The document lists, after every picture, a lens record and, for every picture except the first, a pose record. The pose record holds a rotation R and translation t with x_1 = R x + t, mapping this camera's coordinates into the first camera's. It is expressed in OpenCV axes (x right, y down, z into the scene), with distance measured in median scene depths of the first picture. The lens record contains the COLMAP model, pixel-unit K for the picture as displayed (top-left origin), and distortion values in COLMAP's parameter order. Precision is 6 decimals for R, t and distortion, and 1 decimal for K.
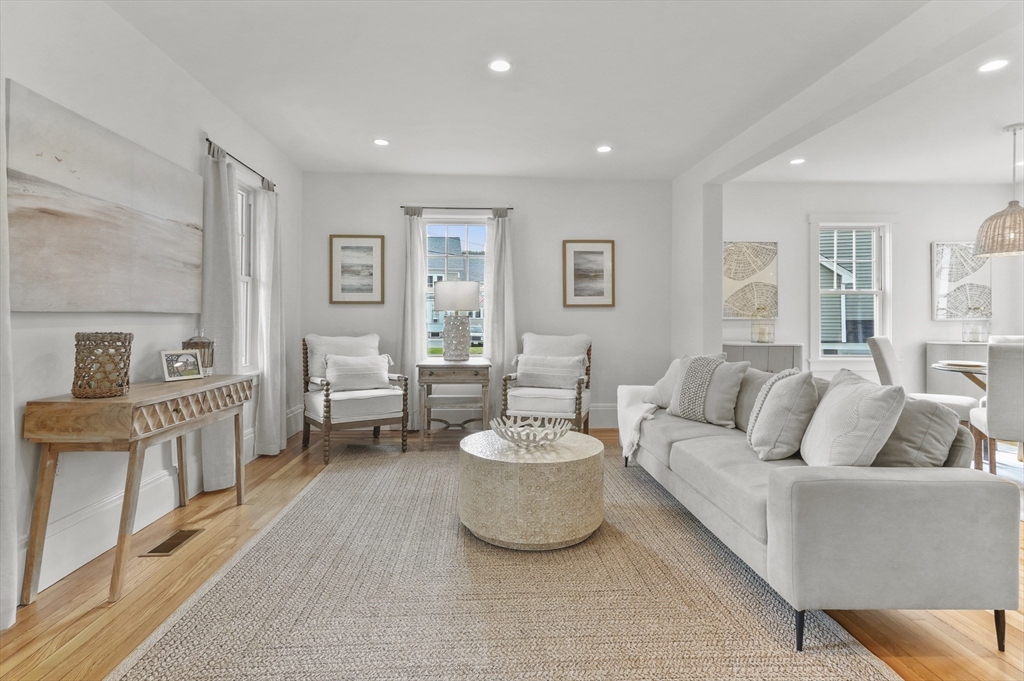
lens RADIAL K [[491.0, 0, 519.2], [0, 491.0, 322.7], [0, 0, 1]] dist [0.006826, 0.003841]
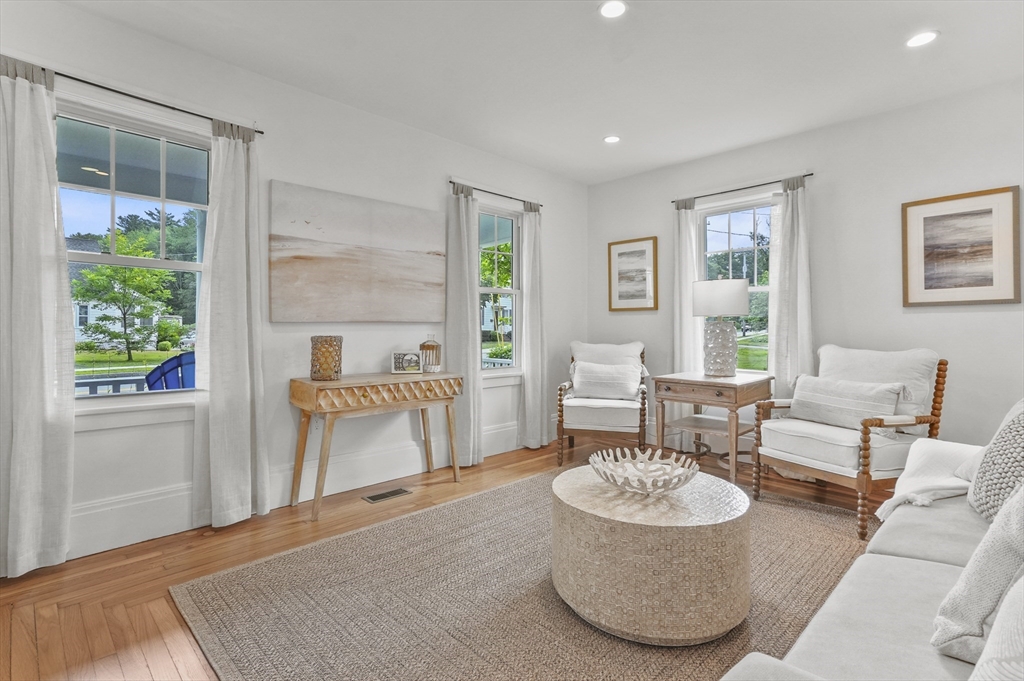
lens RADIAL K [[491.0, 0, 515.0], [0, 491.0, 332.4], [0, 0, 1]] dist [0.006826, 0.003841]
pose [[0.661954, 0.005396, -0.749525, 0.307855], [-0.002492, 0.999984, 0.004999, 0.000402], [0.749540, -0.001441, 0.661958, 0.232890]]
